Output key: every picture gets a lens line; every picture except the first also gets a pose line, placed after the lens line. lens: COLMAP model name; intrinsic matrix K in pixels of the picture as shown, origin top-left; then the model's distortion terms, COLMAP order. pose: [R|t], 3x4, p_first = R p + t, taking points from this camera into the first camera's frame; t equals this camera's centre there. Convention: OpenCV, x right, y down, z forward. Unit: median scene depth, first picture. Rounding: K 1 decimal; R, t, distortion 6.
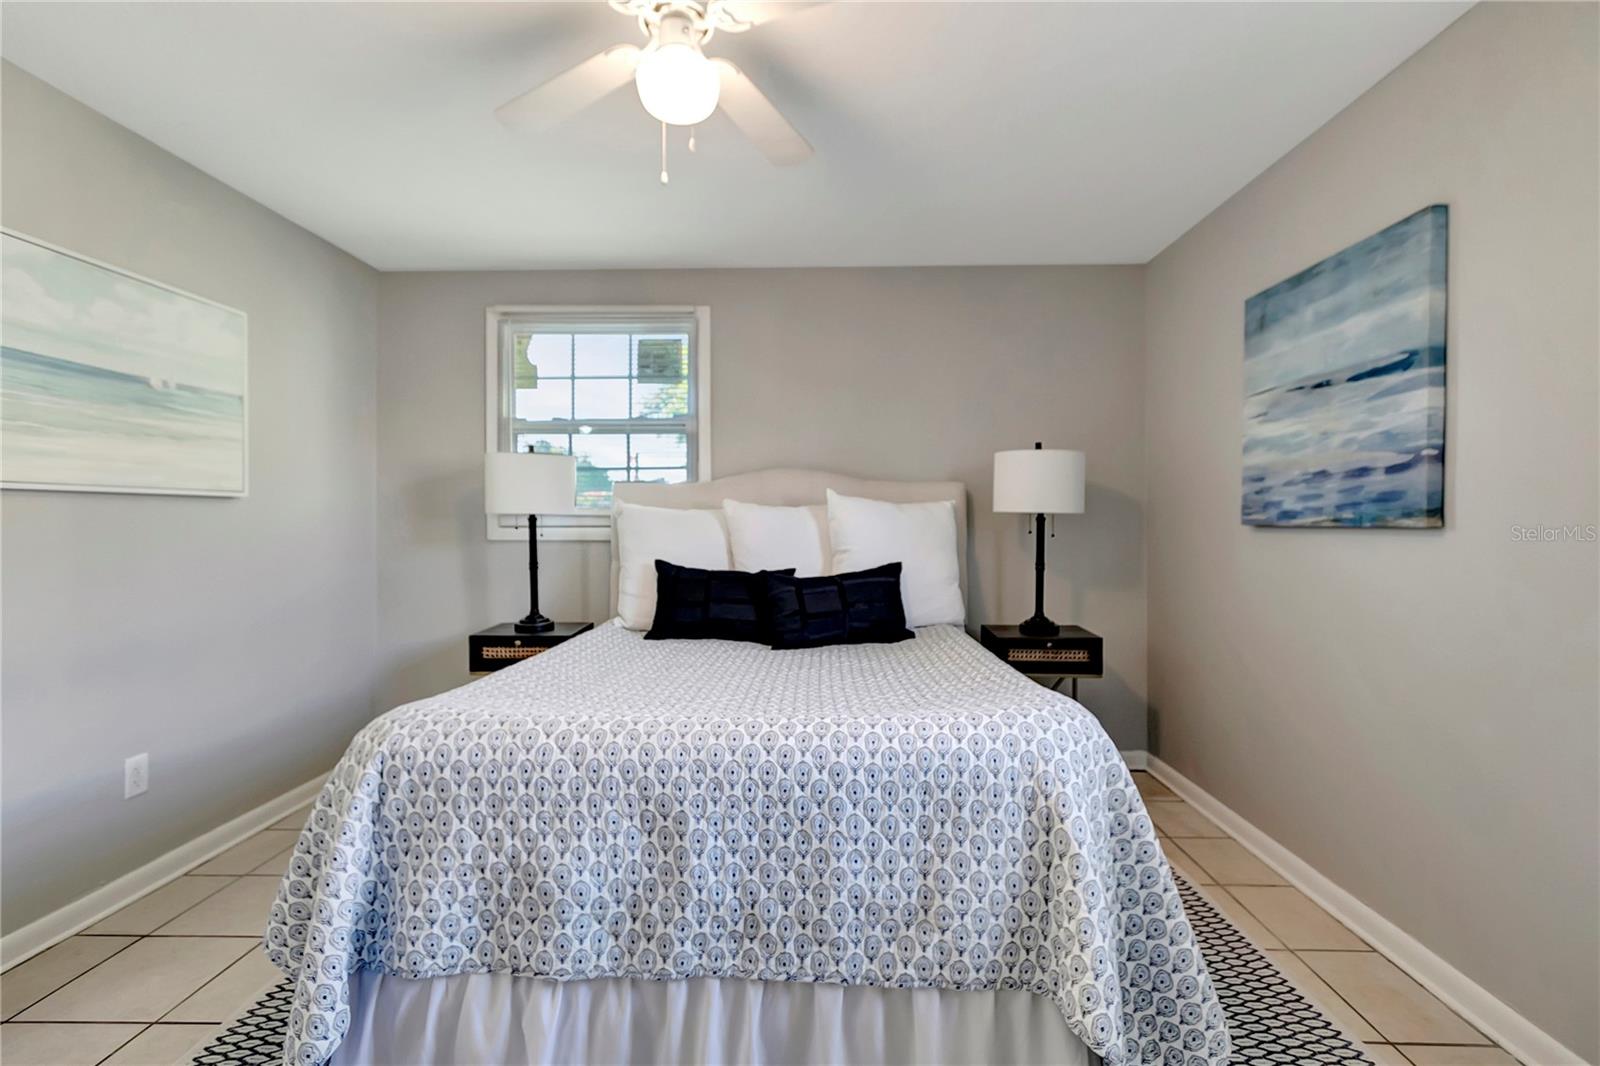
lens RADIAL K [[734.7, 0, 812.2], [0, 734.7, 518.0], [0, 0, 1]] dist [0.012221, -0.000240]
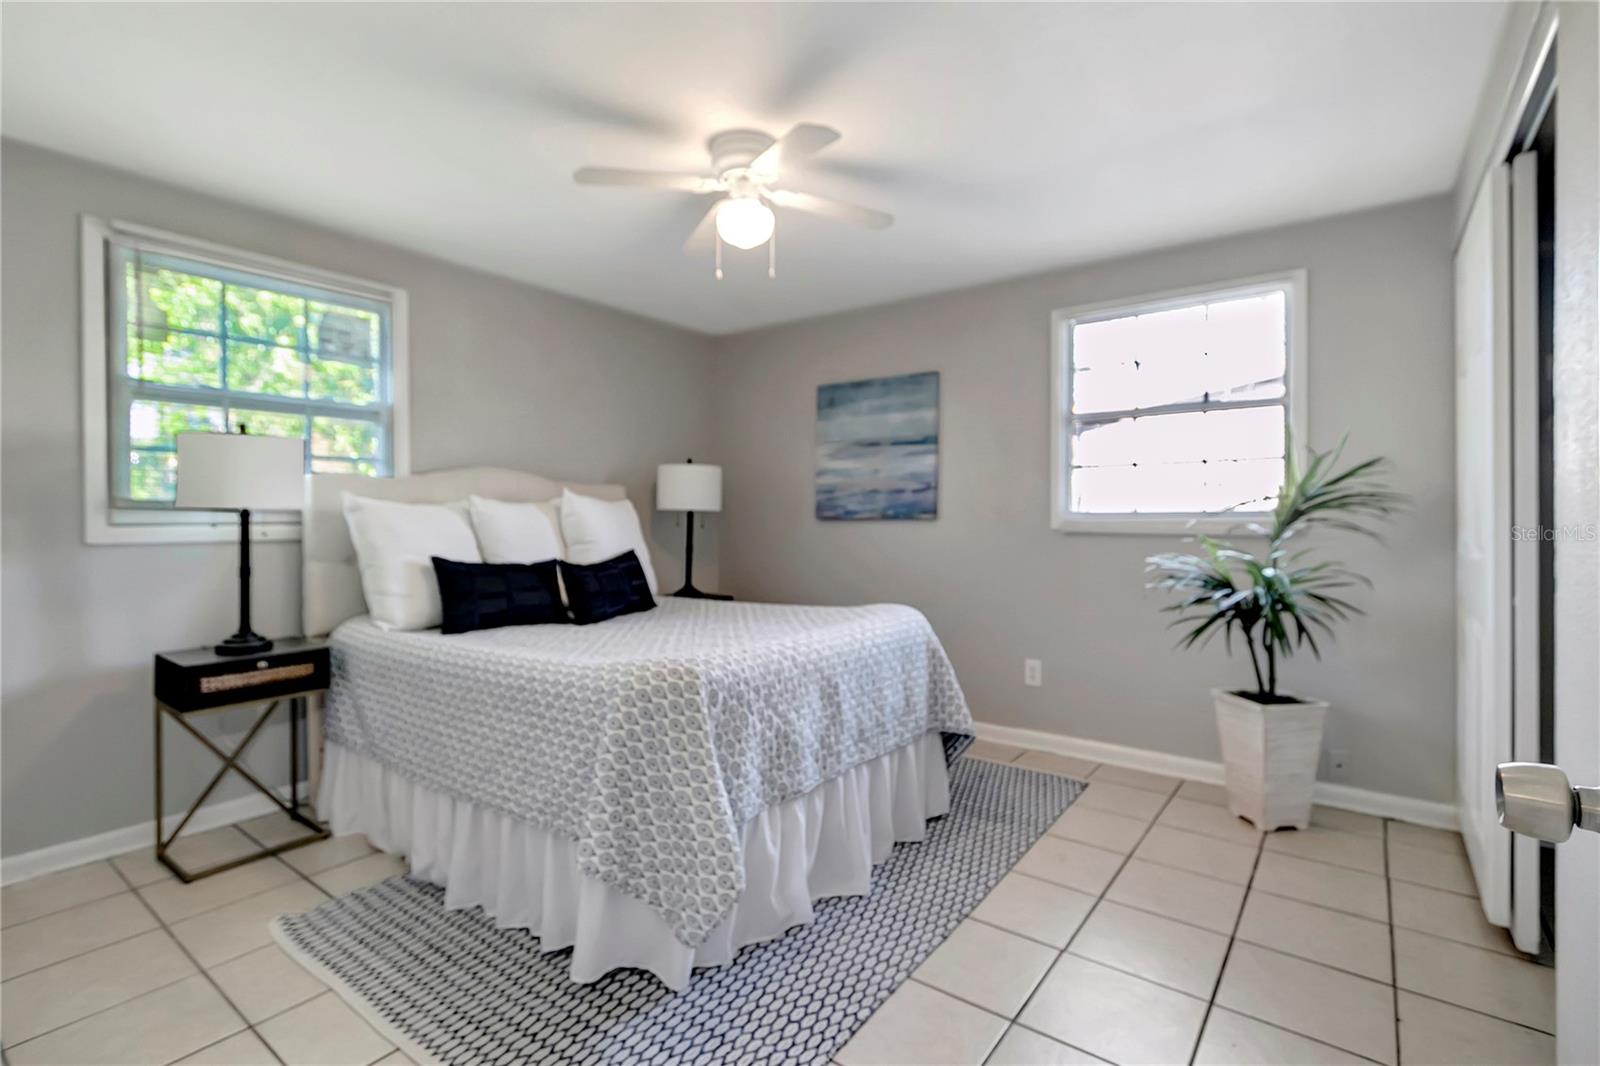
lens RADIAL K [[734.7, 0, 813.7], [0, 734.7, 528.3], [0, 0, 1]] dist [0.012221, -0.000240]
pose [[0.582207, -0.014467, 0.812912, -0.840587], [-0.000291, 0.999838, 0.018002, 0.001862], [-0.813041, -0.010718, 0.582108, 0.016421]]
